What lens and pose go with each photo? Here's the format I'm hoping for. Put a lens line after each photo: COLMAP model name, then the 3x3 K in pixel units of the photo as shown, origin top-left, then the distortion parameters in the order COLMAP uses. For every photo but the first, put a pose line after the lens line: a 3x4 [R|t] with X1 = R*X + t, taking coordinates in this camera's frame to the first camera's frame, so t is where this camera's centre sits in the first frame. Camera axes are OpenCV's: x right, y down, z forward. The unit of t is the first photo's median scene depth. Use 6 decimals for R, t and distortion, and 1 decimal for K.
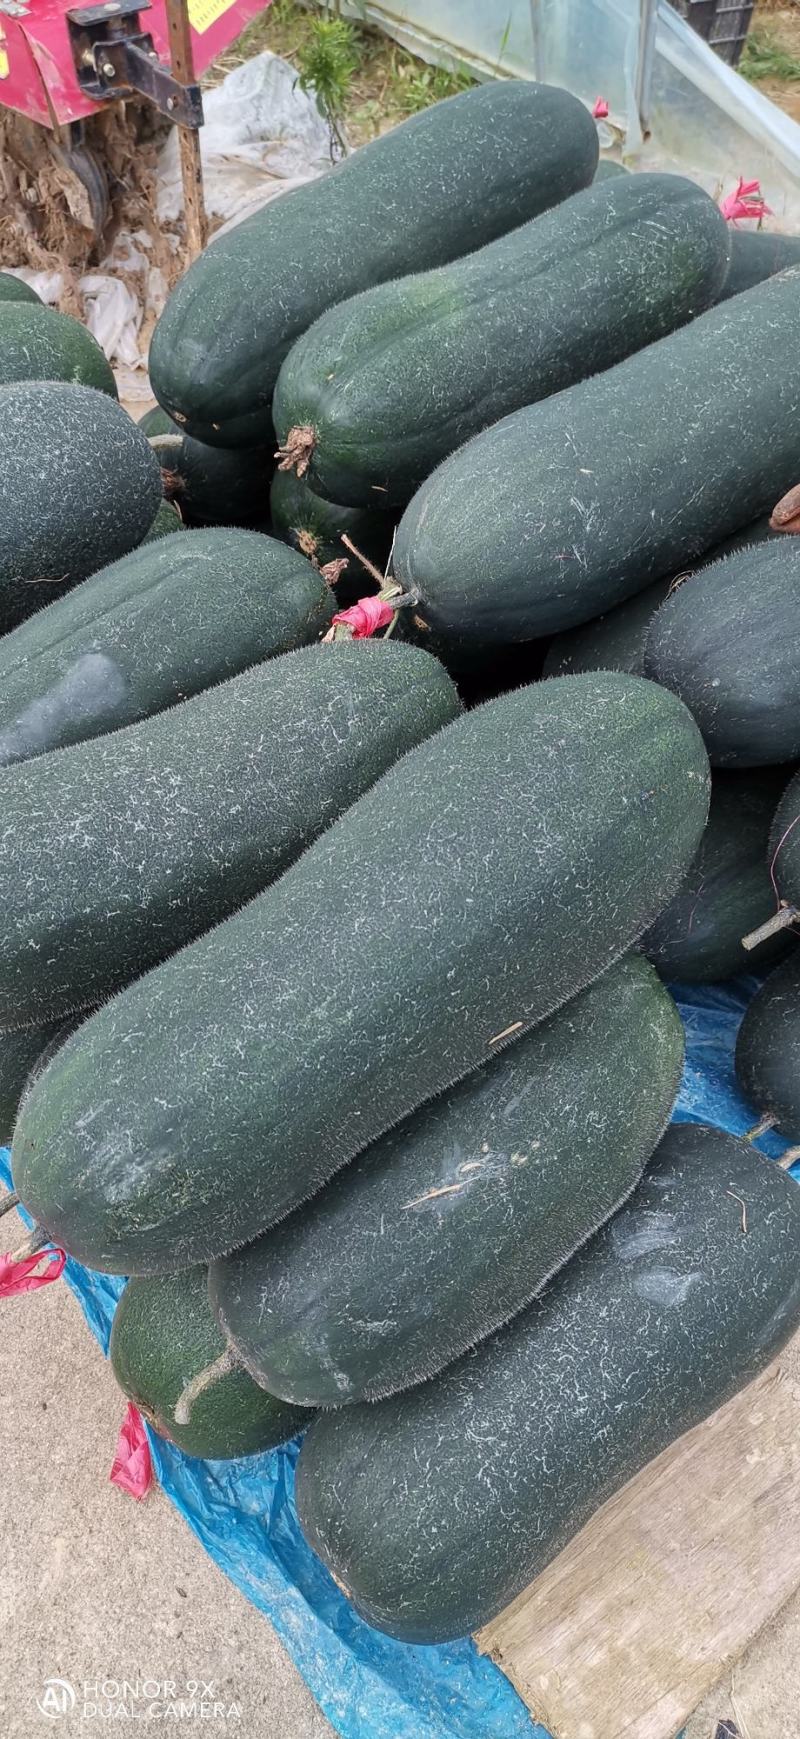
lens RADIAL K [[1329.6, 0, 400.0], [0, 1329.6, 869.5], [0, 0, 1]] dist [0.011242, -0.005534]
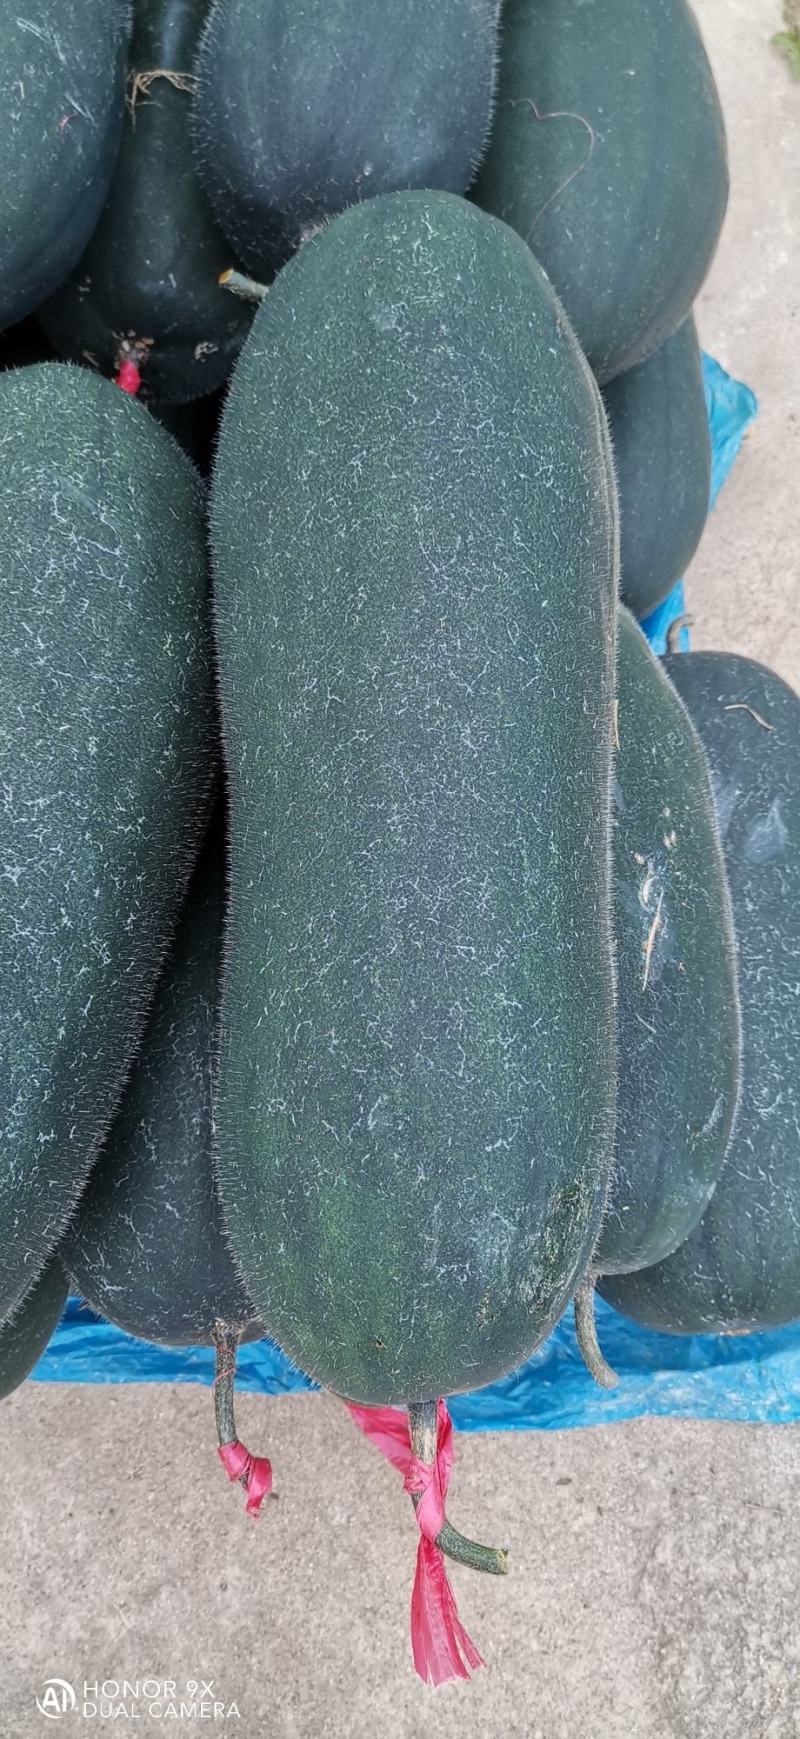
lens RADIAL K [[1329.6, 0, 400.0], [0, 1329.6, 869.5], [0, 0, 1]] dist [0.011242, -0.005534]
pose [[0.646087, -0.693334, 0.319156, -0.257810], [0.567349, 0.715962, 0.406833, -0.166637], [-0.510575, -0.081777, 0.855936, 0.387925]]
